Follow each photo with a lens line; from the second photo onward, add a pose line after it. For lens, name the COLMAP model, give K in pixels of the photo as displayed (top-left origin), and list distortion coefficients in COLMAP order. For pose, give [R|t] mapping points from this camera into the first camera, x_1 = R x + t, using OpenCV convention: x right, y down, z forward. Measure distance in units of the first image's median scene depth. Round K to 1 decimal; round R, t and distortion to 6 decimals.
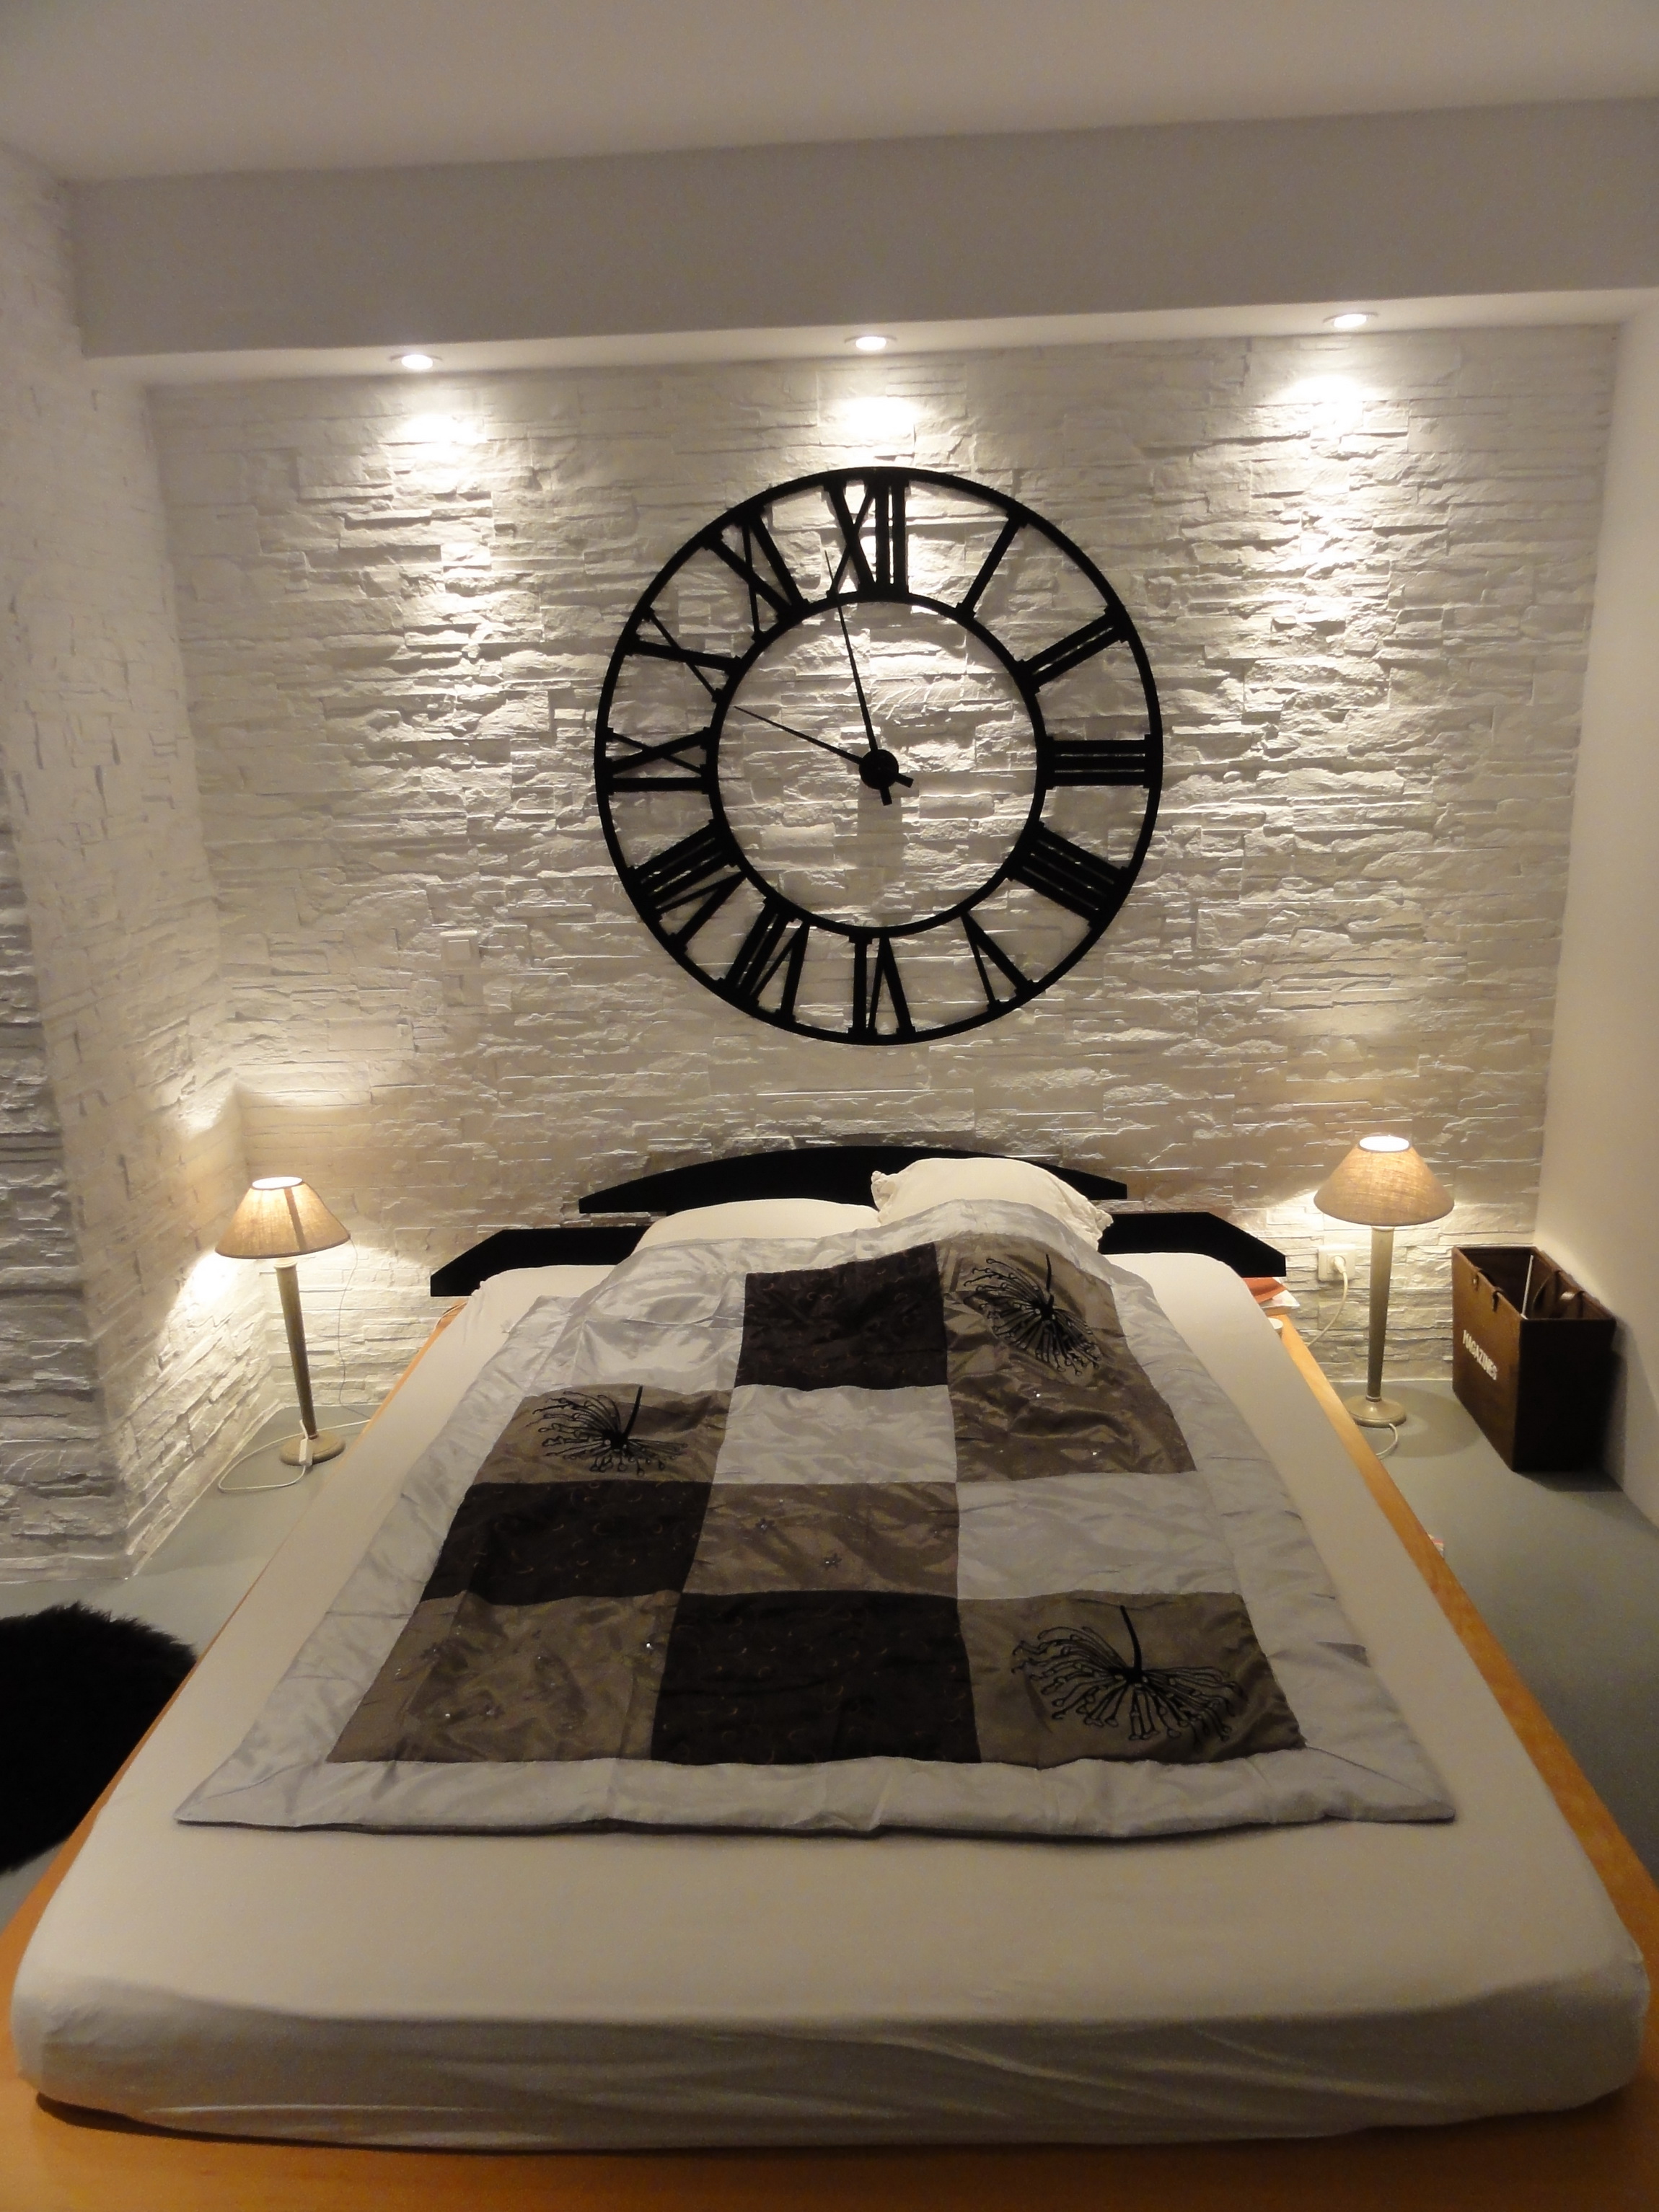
lens RADIAL K [[1555.3, 0, 831.1], [0, 1555.3, 1107.3], [0, 0, 1]] dist [-0.010379, 0.009509]
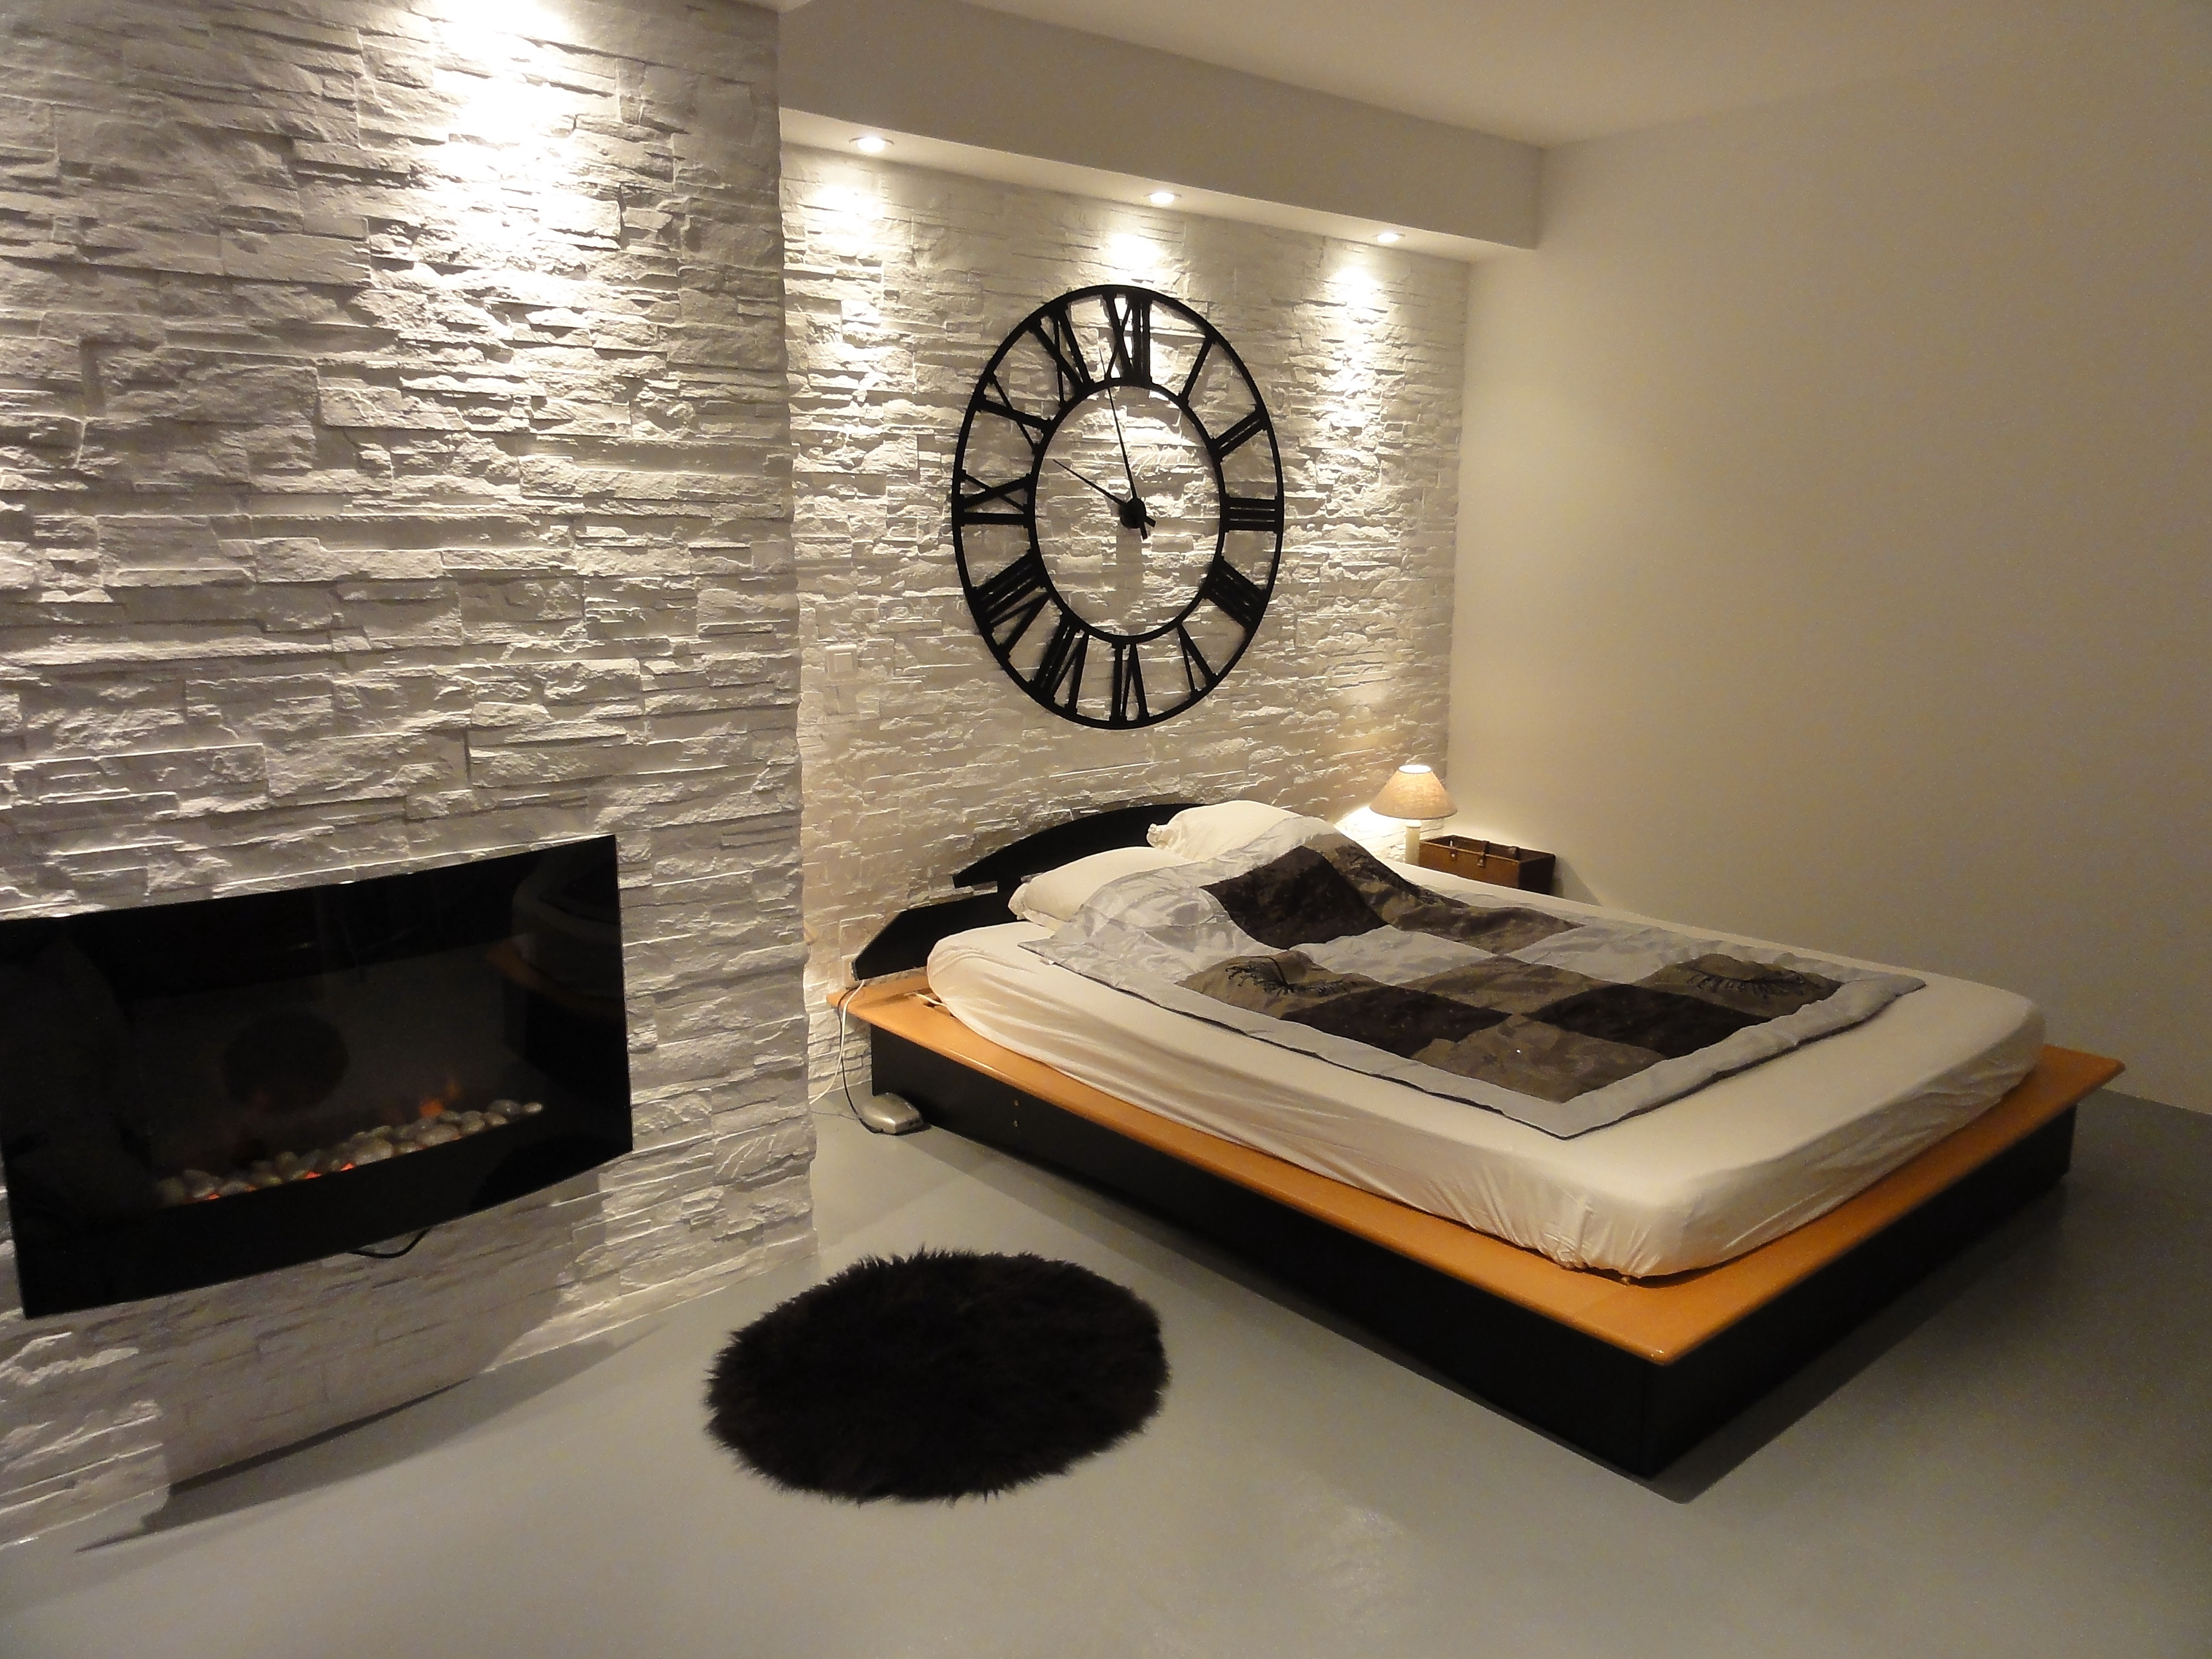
lens RADIAL K [[1555.2, 0, 1104.8], [0, 1555.2, 828.9], [0, 0, 1]] dist [-0.010379, 0.009509]
pose [[0.741299, -0.095665, 0.664322, -0.884761], [0.145170, 0.989214, -0.019541, 0.066959], [-0.655287, 0.110926, 0.747191, 0.071548]]
